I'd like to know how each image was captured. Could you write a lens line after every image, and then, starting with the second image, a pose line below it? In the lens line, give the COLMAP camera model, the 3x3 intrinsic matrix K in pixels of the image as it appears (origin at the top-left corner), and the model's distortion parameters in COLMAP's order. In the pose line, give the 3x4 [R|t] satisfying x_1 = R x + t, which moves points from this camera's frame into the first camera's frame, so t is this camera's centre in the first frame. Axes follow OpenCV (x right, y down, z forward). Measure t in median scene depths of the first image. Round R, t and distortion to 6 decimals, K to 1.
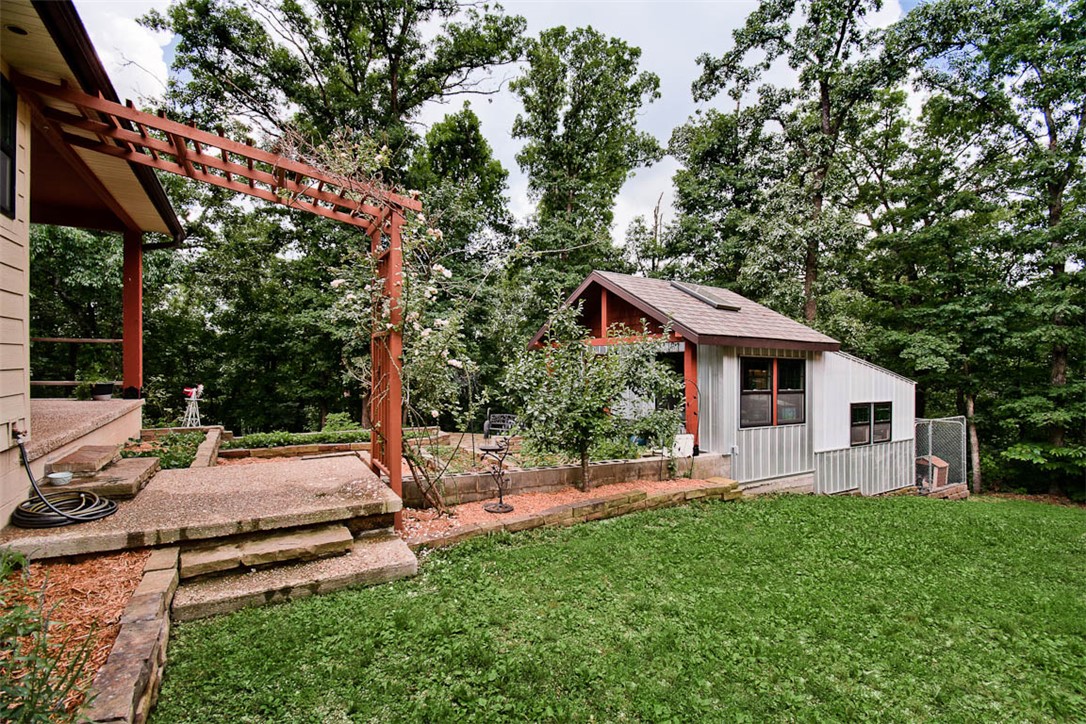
lens RADIAL K [[476.2, 0, 543.0], [0, 476.2, 362.0], [0, 0, 1]] dist [0.017216, -0.025472]
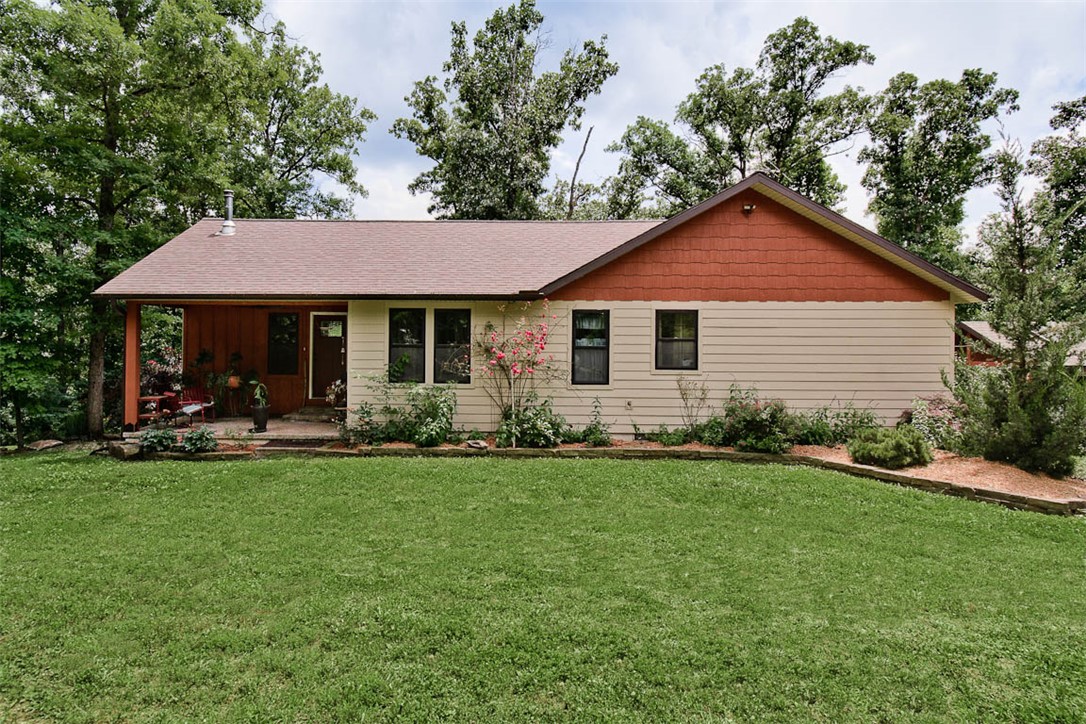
lens RADIAL K [[536.8, 0, 543.0], [0, 536.8, 362.0], [0, 0, 1]] dist [0.000124, 0.000025]
pose [[0.872331, 0.003898, -0.488901, -0.080300], [0.003659, 0.999888, 0.014499, -0.004234], [0.488903, -0.014437, 0.872219, -0.484549]]
